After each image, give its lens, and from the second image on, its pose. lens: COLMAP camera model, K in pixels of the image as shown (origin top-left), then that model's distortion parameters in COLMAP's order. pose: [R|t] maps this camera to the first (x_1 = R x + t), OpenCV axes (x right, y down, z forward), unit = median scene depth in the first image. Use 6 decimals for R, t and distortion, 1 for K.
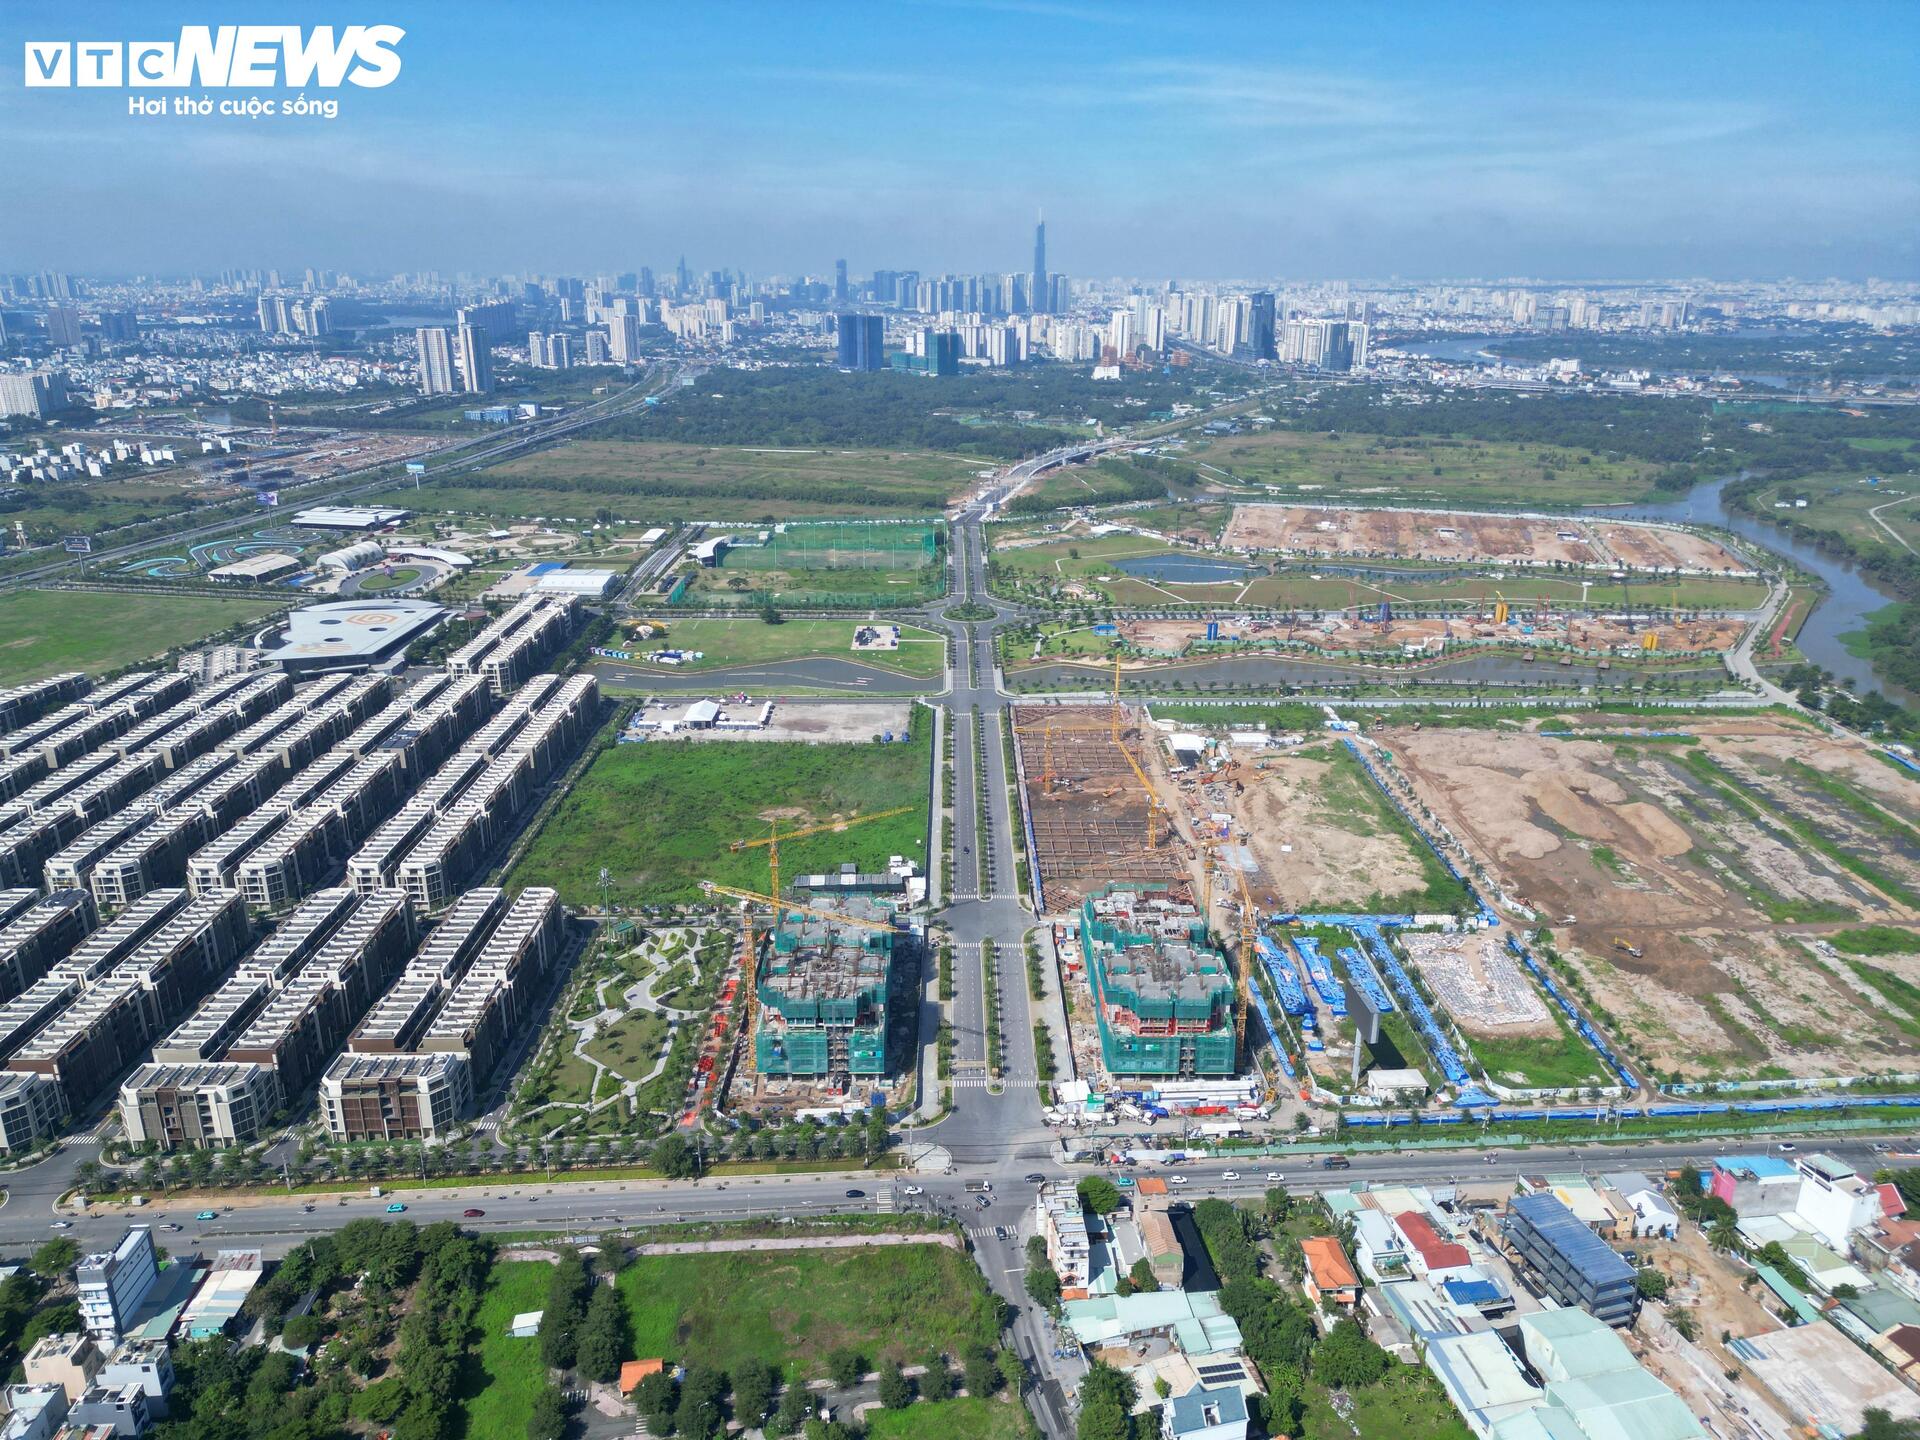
lens RADIAL K [[1359.6, 0, 960.0], [0, 1359.6, 720.0], [0, 0, 1]] dist [0.005973, 0.002198]
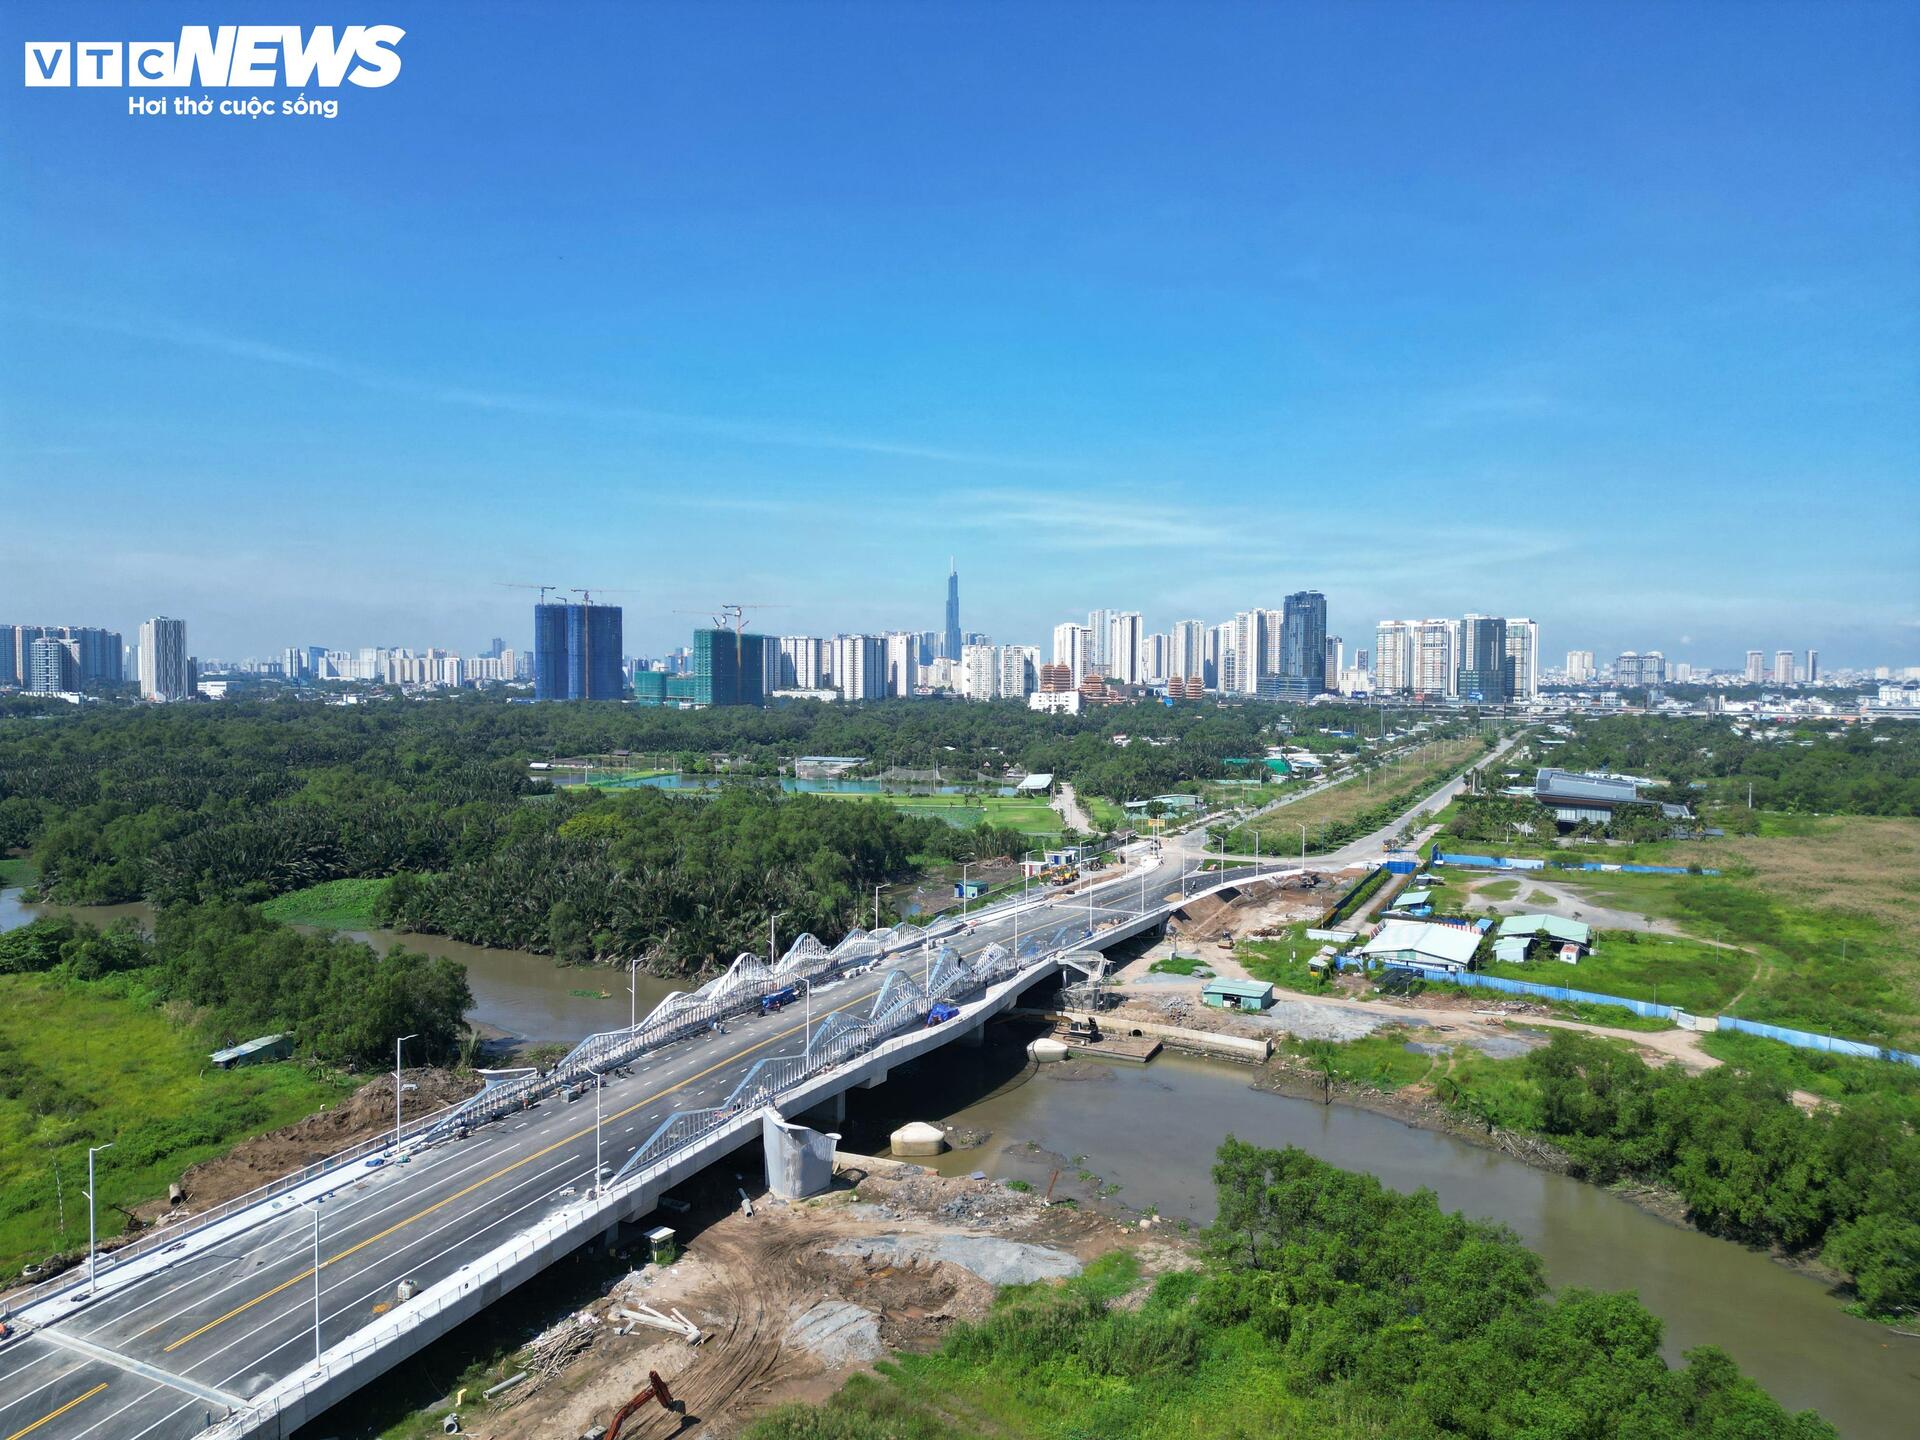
lens RADIAL K [[1359.6, 0, 960.0], [0, 1359.6, 720.0], [0, 0, 1]] dist [0.005973, 0.002198]
pose [[0.998664, 0.003870, 0.051520, 0.040620], [0.010679, 0.960193, -0.279133, -0.094011], [-0.050550, 0.279310, 0.958869, 0.445517]]
